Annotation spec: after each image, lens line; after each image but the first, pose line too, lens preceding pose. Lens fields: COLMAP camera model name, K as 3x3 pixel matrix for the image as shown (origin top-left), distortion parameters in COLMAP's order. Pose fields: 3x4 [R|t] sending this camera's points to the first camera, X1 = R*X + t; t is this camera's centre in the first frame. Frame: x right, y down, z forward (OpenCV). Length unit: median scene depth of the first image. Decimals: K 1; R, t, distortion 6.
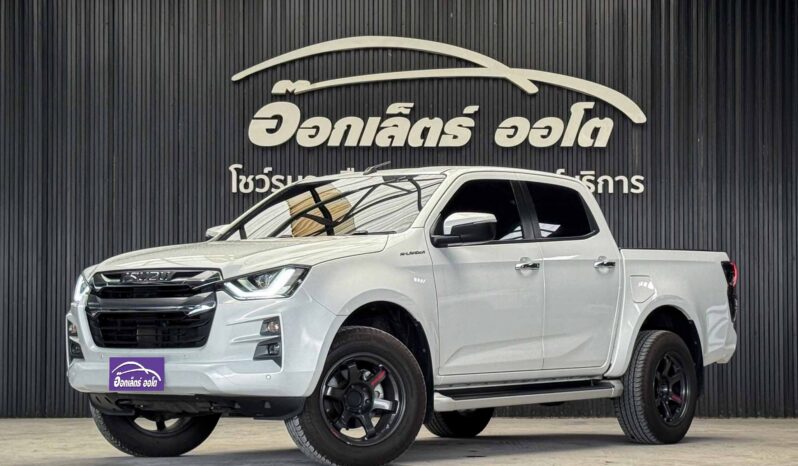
lens RADIAL K [[3222.7, 0, 422.2], [0, 3222.7, 235.5], [0, 0, 1]] dist [0.334650, -0.233543]
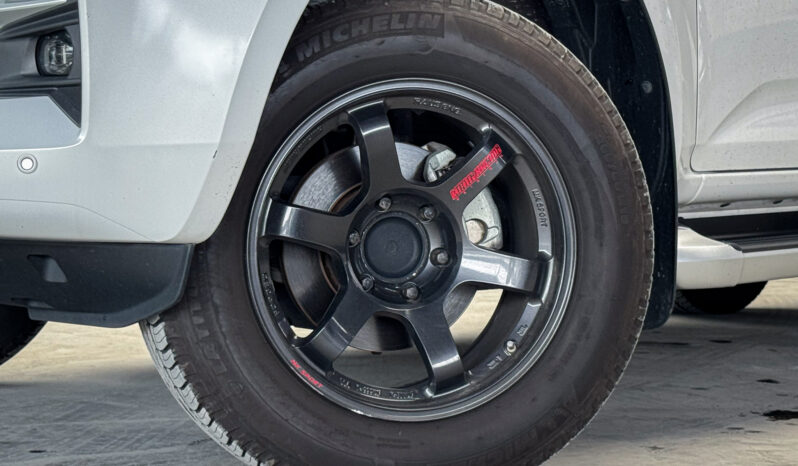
lens RADIAL K [[2876.8, 0, 399.0], [0, 2876.8, 233.0], [0, 0, 1]] dist [0.254158, 1.564182]
pose [[0.996762, 0.007907, -0.080016, -0.000530], [-0.003550, 0.998510, 0.054458, 0.035778], [0.080328, -0.053998, 0.995305, 0.752508]]
